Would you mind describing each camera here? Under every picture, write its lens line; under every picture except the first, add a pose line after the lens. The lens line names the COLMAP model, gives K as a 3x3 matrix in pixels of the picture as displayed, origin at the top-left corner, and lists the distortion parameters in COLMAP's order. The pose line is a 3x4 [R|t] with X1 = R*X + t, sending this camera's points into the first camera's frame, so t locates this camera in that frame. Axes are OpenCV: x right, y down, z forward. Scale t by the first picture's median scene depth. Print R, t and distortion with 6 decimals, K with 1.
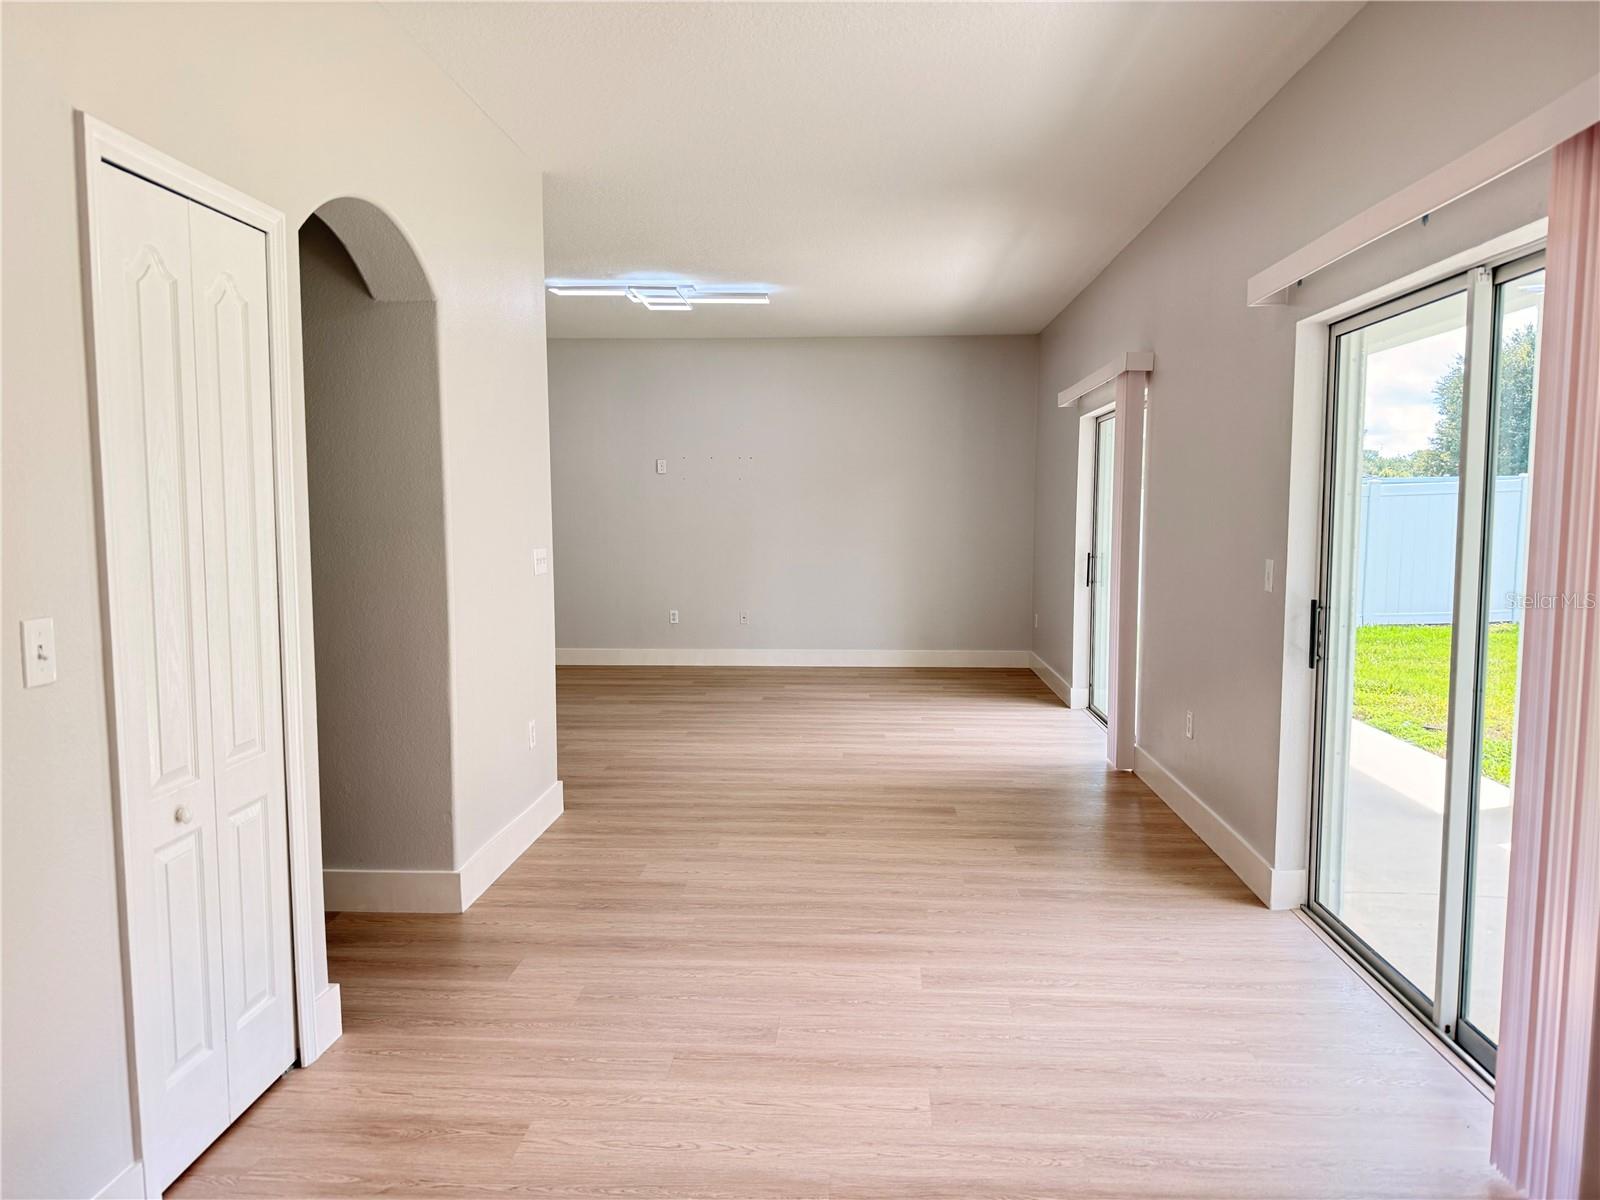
lens RADIAL K [[1119.5, 0, 800.0], [0, 1119.5, 600.0], [0, 0, 1]] dist [0.139370, -0.286846]
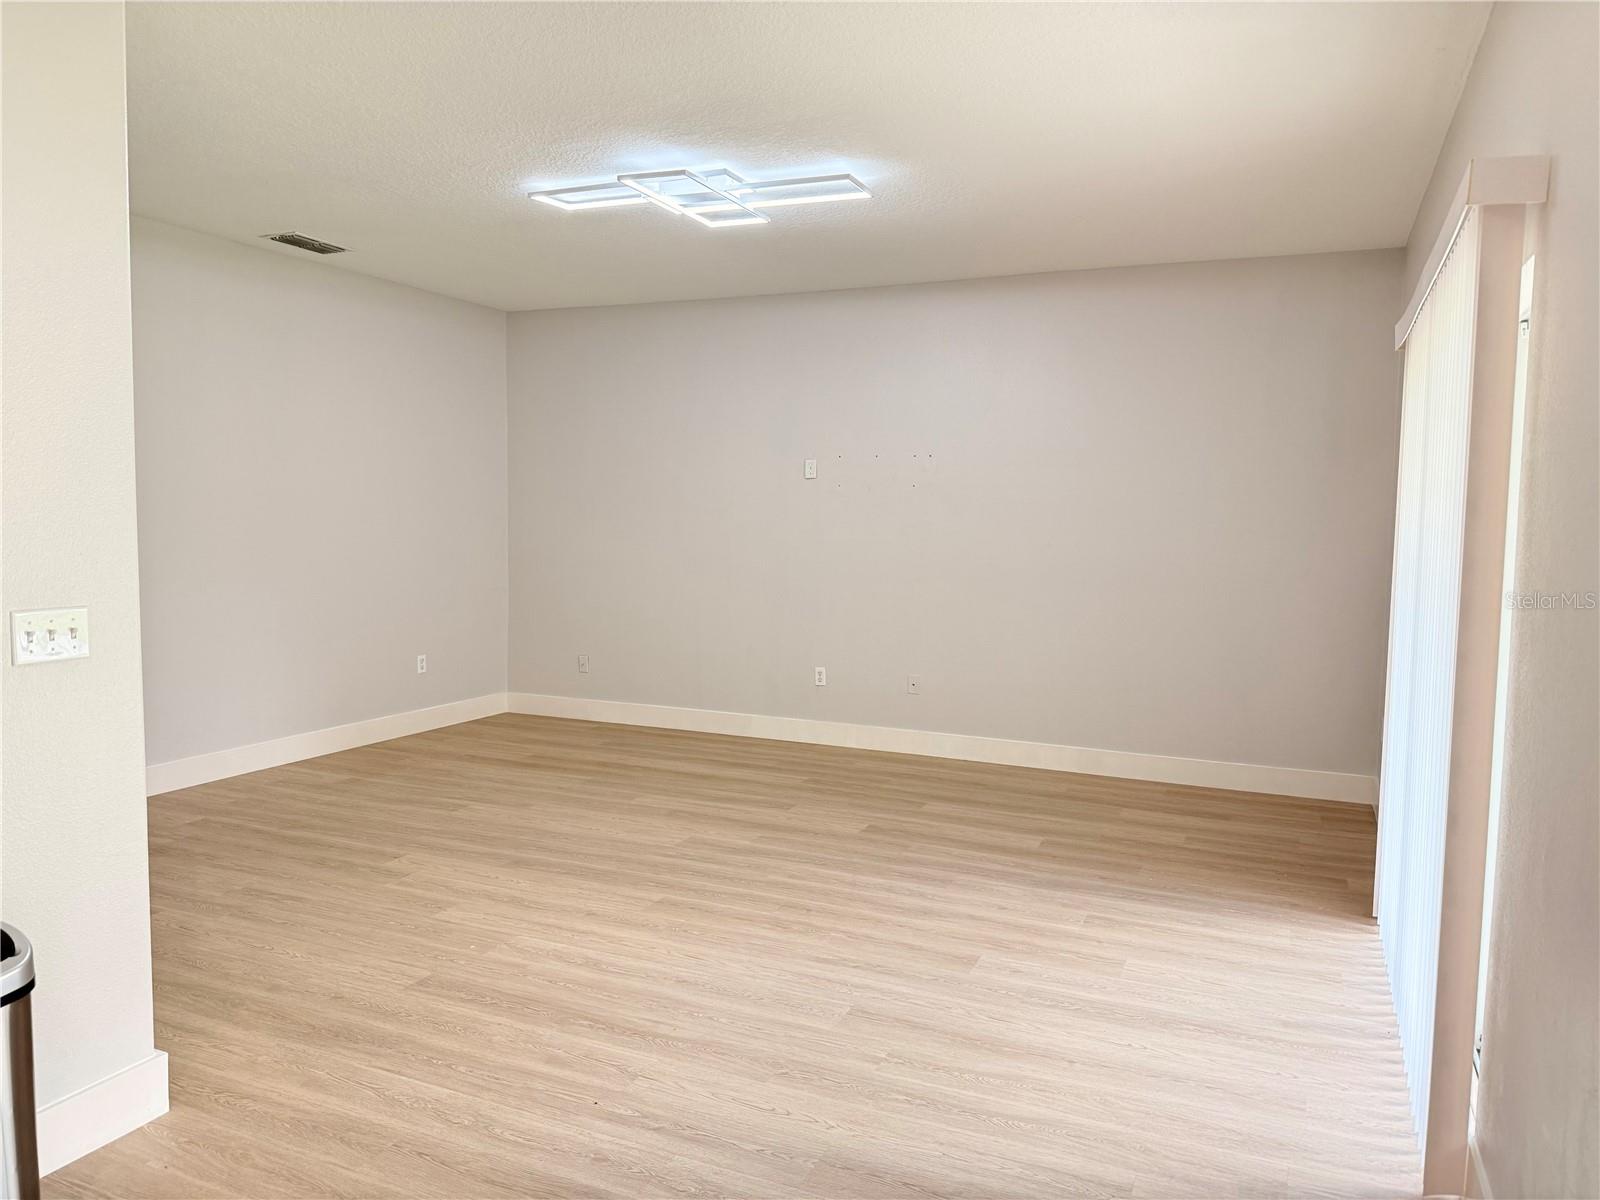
lens RADIAL K [[1119.5, 0, 800.0], [0, 1119.5, 600.0], [0, 0, 1]] dist [0.139370, -0.286846]
pose [[0.937717, 0.048219, -0.344037, 0.153834], [-0.050946, 0.998701, 0.001116, -0.043341], [0.343644, 0.016481, 0.938955, 0.400634]]
